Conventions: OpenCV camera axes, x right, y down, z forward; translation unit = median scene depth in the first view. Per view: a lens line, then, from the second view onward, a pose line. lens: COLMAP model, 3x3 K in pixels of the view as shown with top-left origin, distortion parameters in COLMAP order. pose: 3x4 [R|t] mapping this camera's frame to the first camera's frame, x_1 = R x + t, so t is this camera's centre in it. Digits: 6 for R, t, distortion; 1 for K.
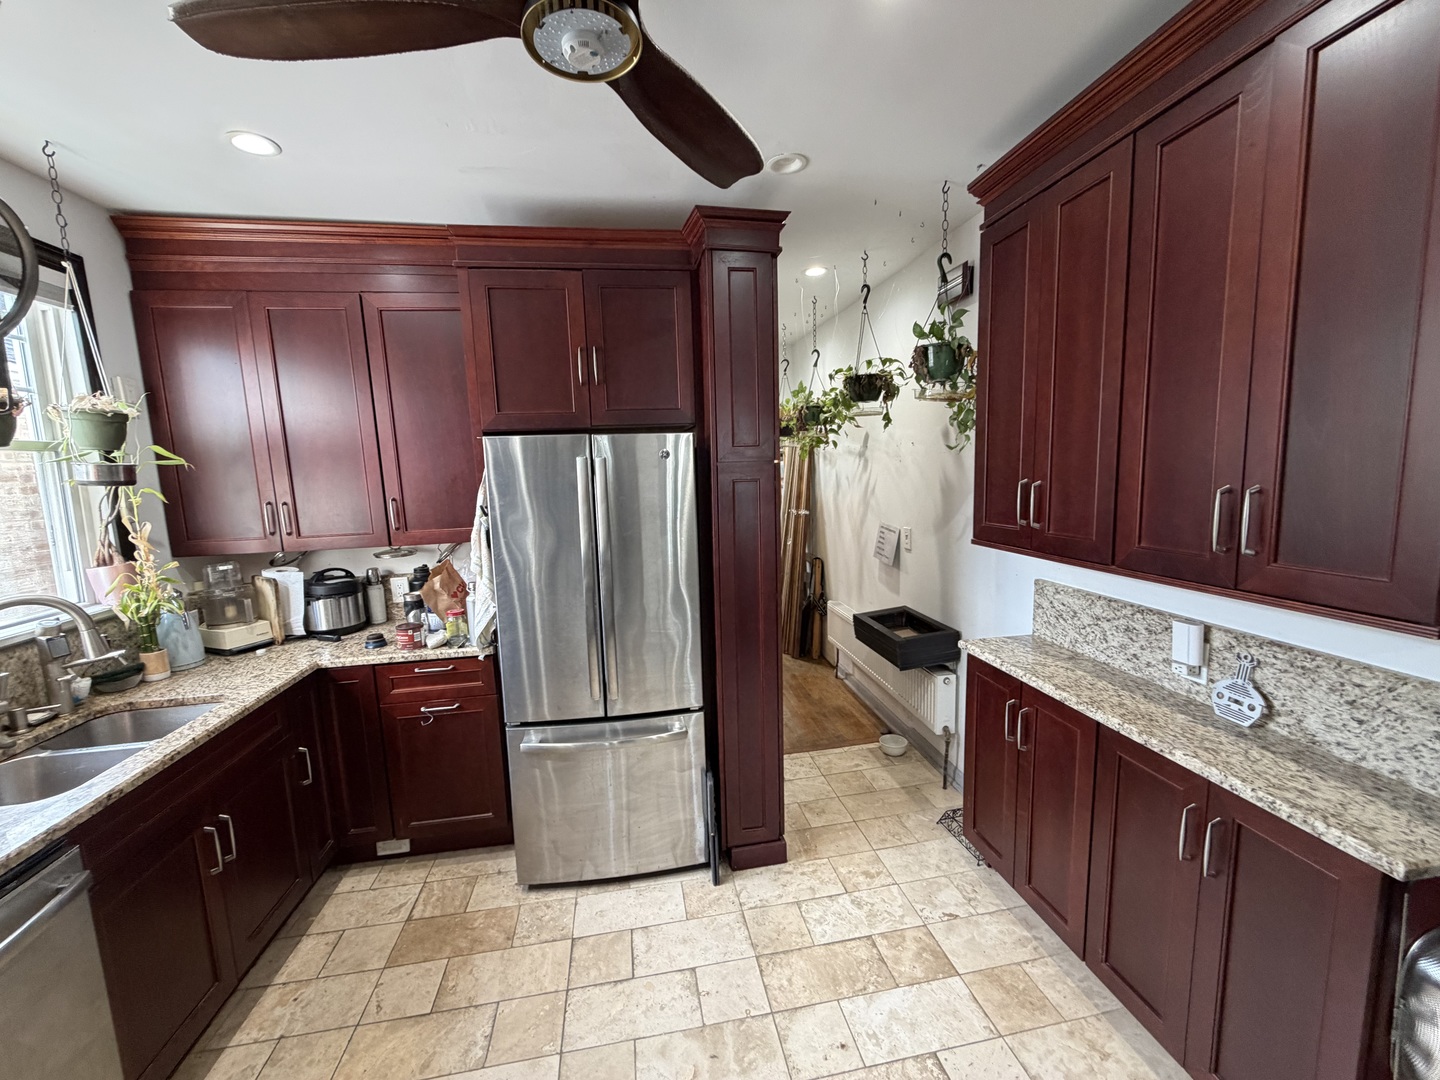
lens RADIAL K [[572.7, 0, 715.5], [0, 572.7, 542.9], [0, 0, 1]] dist [-0.000896, -0.000277]
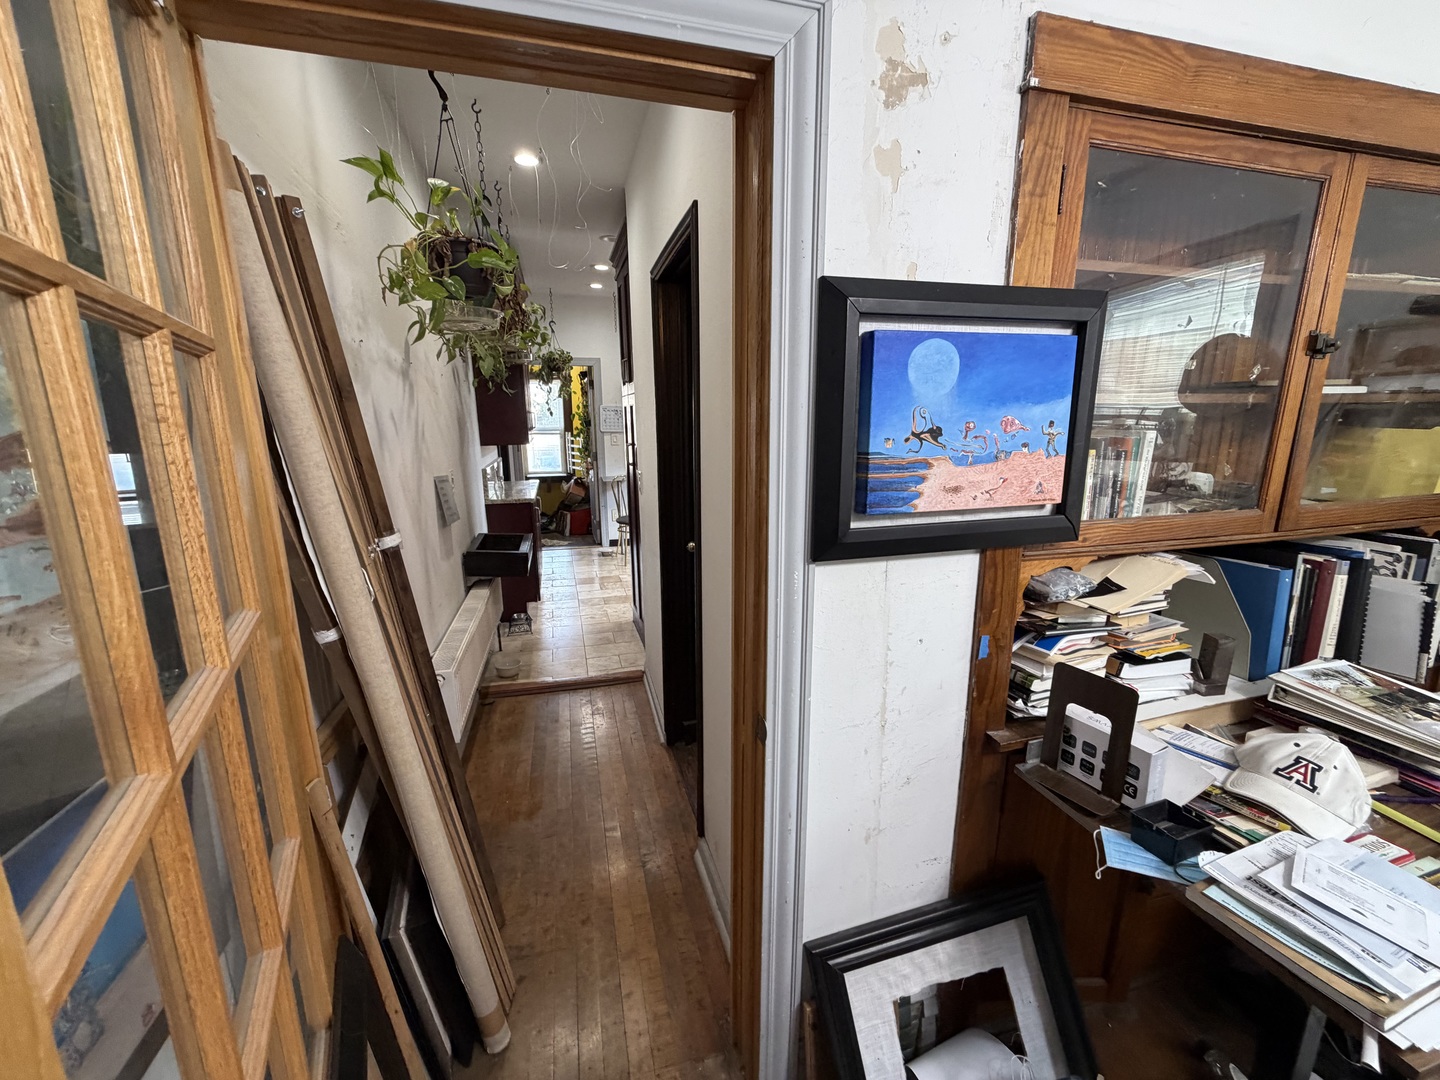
lens RADIAL K [[581.1, 0, 722.2], [0, 581.1, 540.0], [0, 0, 1]] dist [-0.000300, -0.000076]
pose [[-0.992957, 0.064315, -0.099500, 0.010655], [0.026863, 0.940176, 0.339630, -0.326086], [0.115391, 0.334565, -0.935281, 2.854137]]
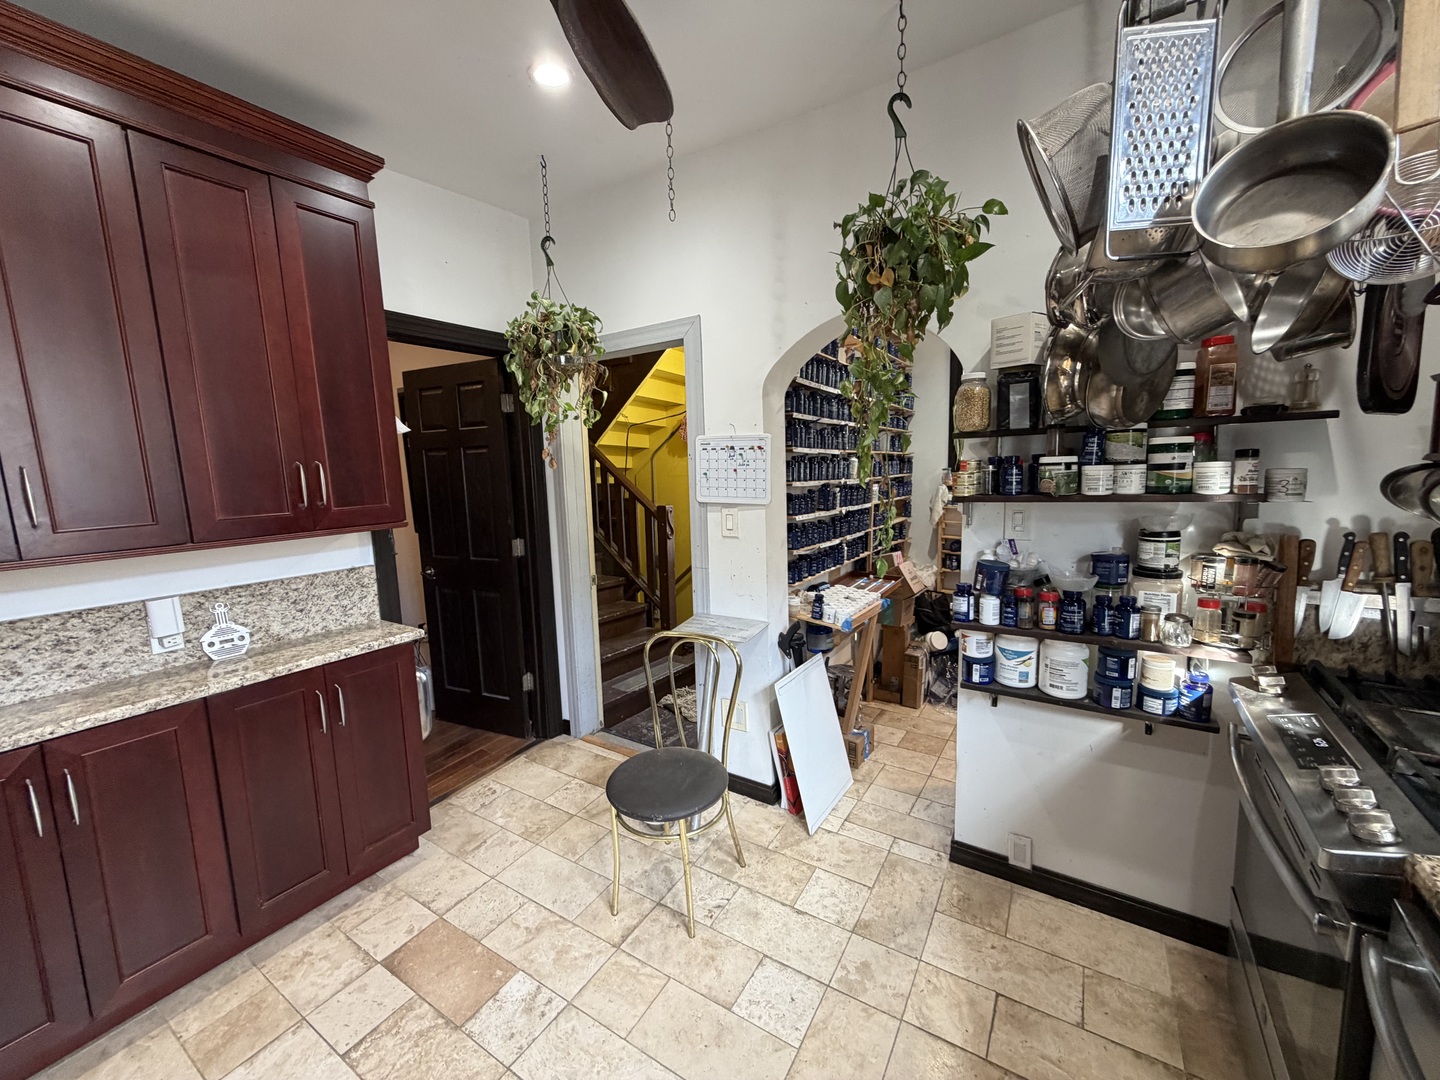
lens RADIAL K [[572.7, 0, 715.5], [0, 572.7, 542.9], [0, 0, 1]] dist [-0.000896, -0.000277]
pose [[-0.741031, -0.030089, 0.670796, -0.482972], [0.145858, 0.967929, 0.204547, -0.023316], [-0.655437, 0.249417, -0.712877, 0.747086]]
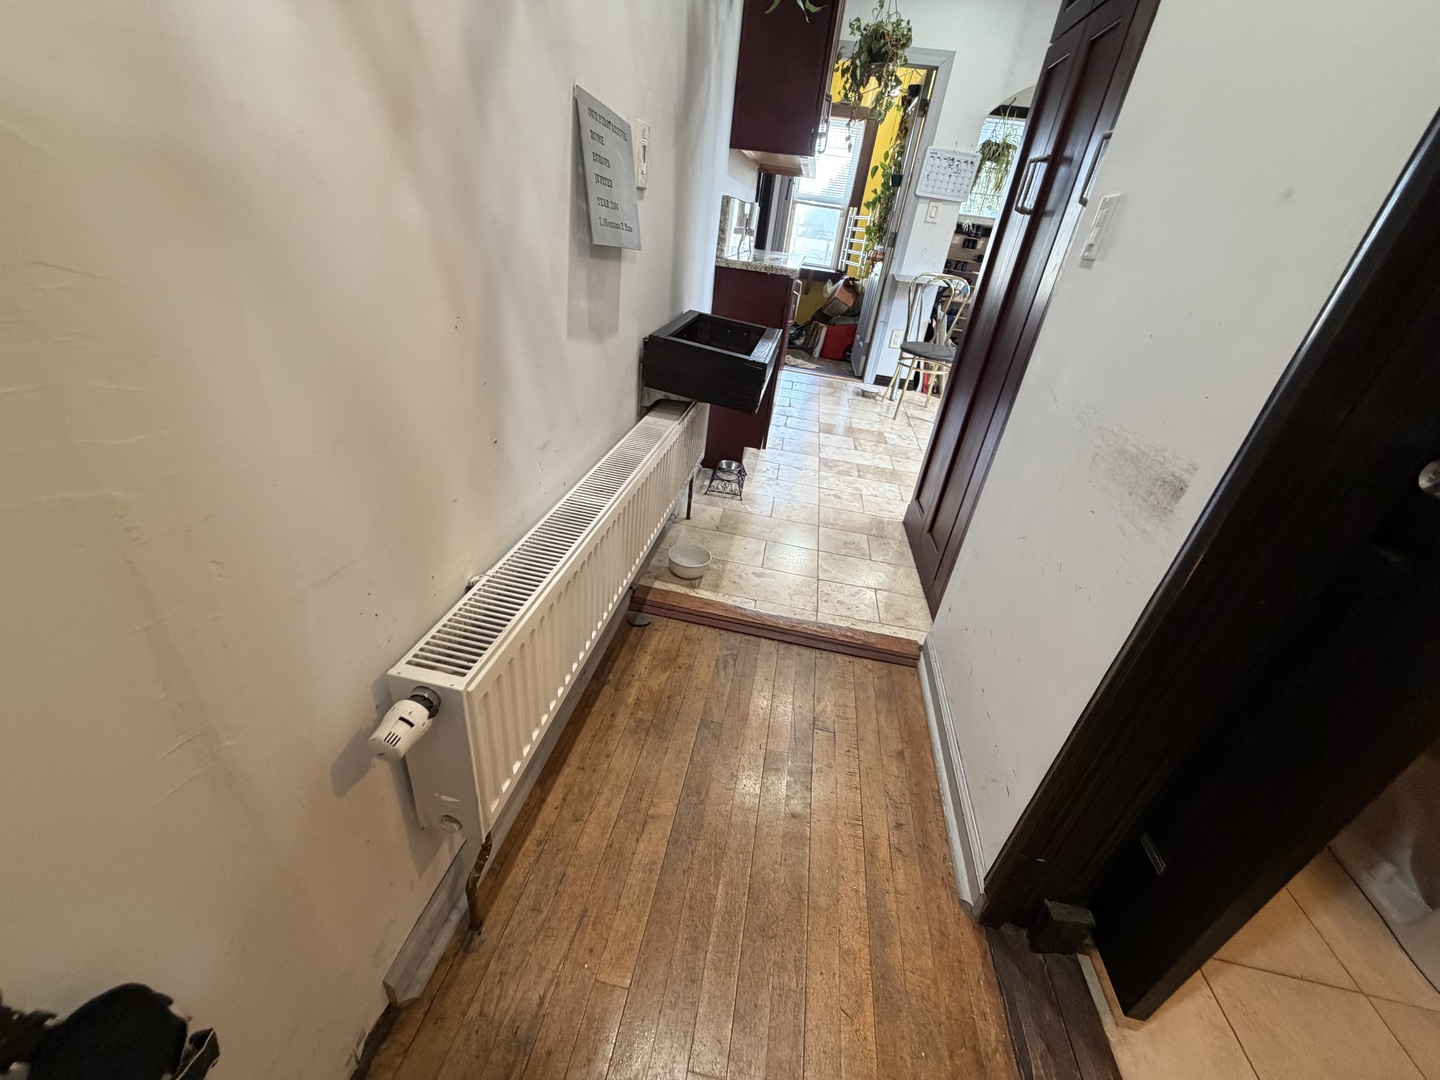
lens RADIAL K [[575.2, 0, 716.2], [0, 575.2, 541.3], [0, 0, 1]] dist [-0.001153, -0.000064]
pose [[-0.945328, -0.220399, 0.240373, 0.201687], [-0.037749, 0.806063, 0.590625, -0.040068], [-0.323929, 0.549261, -0.770313, 2.091135]]
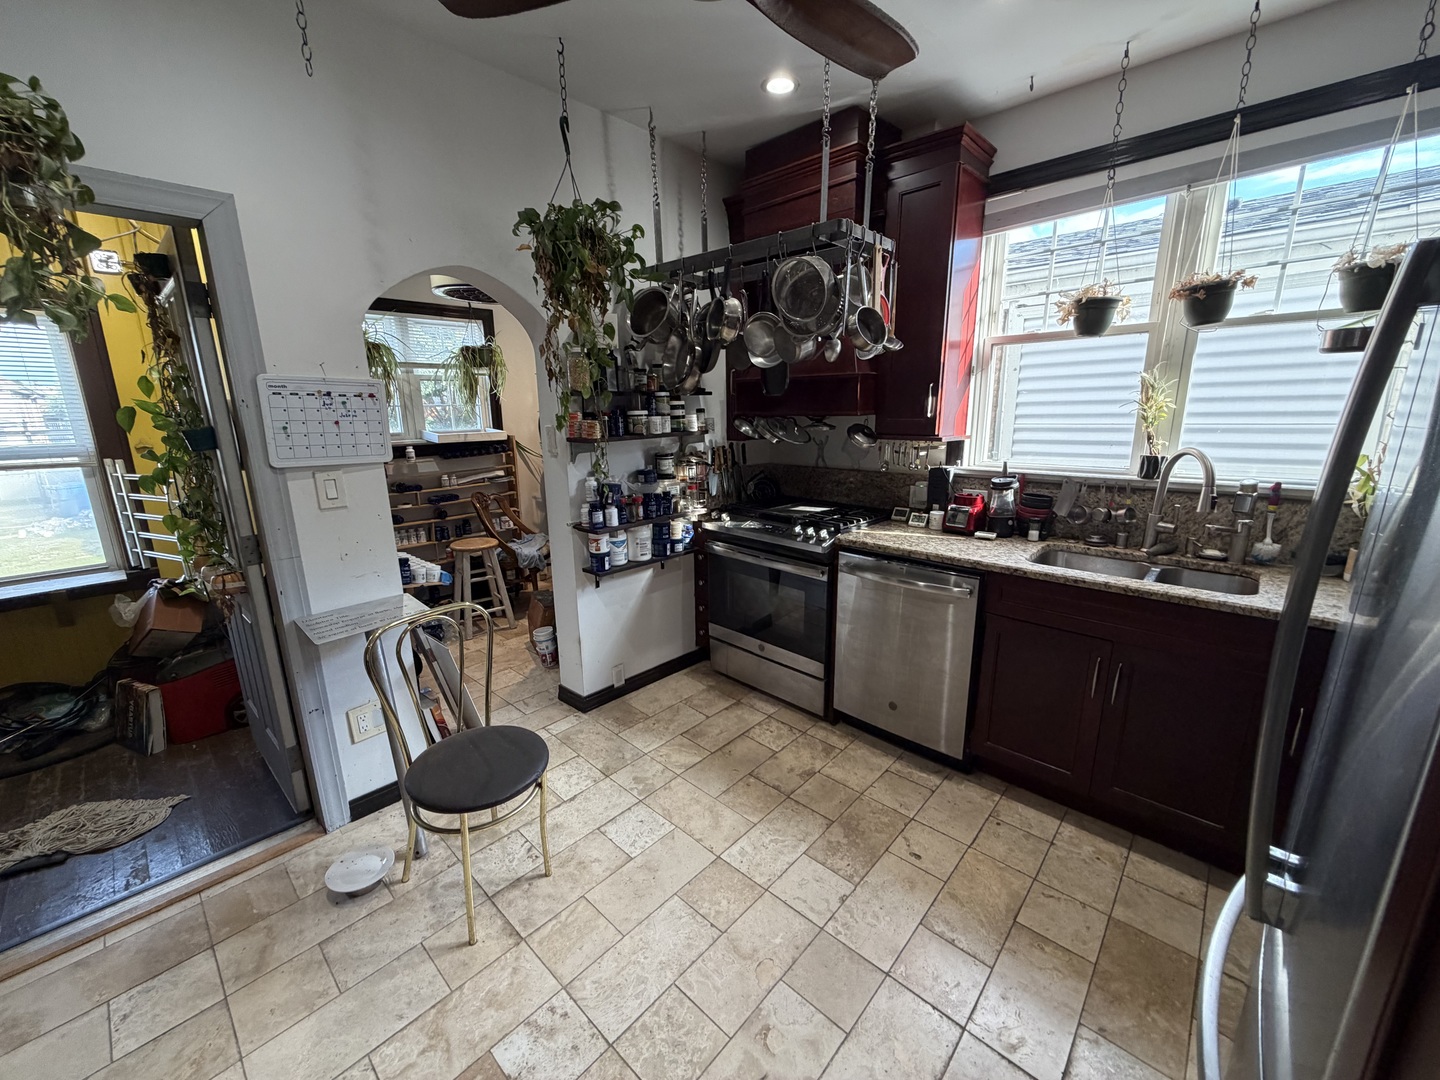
lens RADIAL K [[575.2, 0, 716.2], [0, 575.2, 541.3], [0, 0, 1]] dist [-0.001153, -0.000064]
pose [[-0.790113, 0.188635, -0.583214, 0.278736], [-0.037015, 0.935050, 0.352579, -0.087044], [0.611843, 0.300165, -0.731812, 0.951408]]
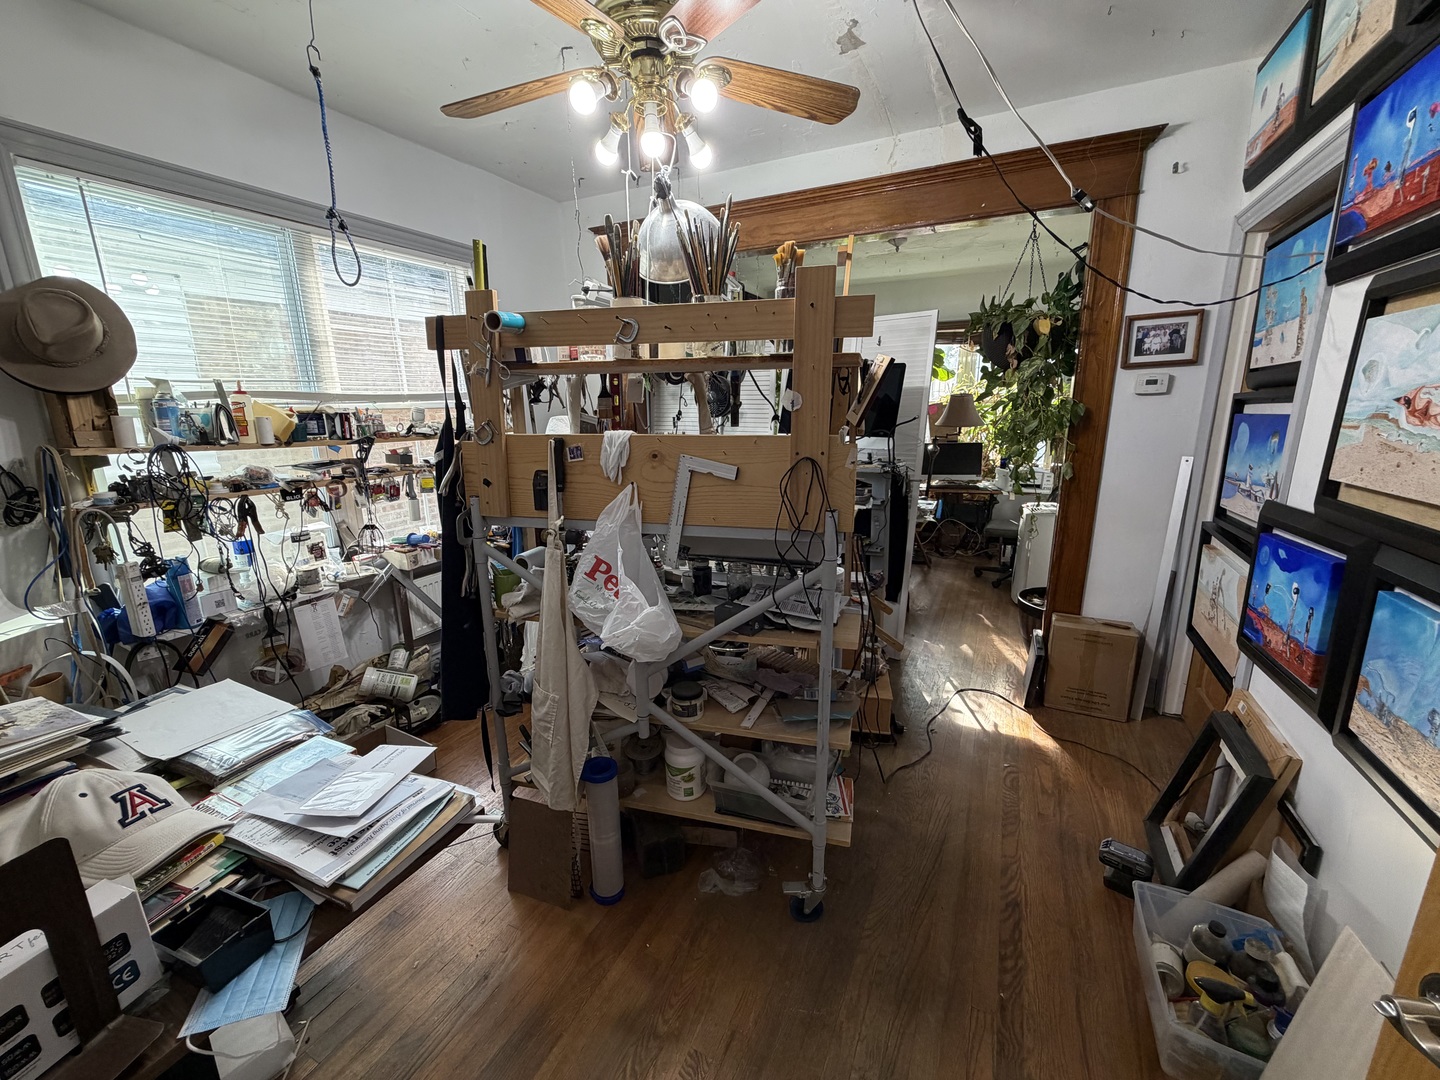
lens RADIAL K [[575.2, 0, 716.2], [0, 575.2, 541.3], [0, 0, 1]] dist [-0.001153, -0.000064]
pose [[0.810149, 0.157885, -0.564562, 0.000359], [-0.089794, 0.985106, 0.146638, -0.253700], [0.579306, -0.068105, 0.812260, 2.547920]]
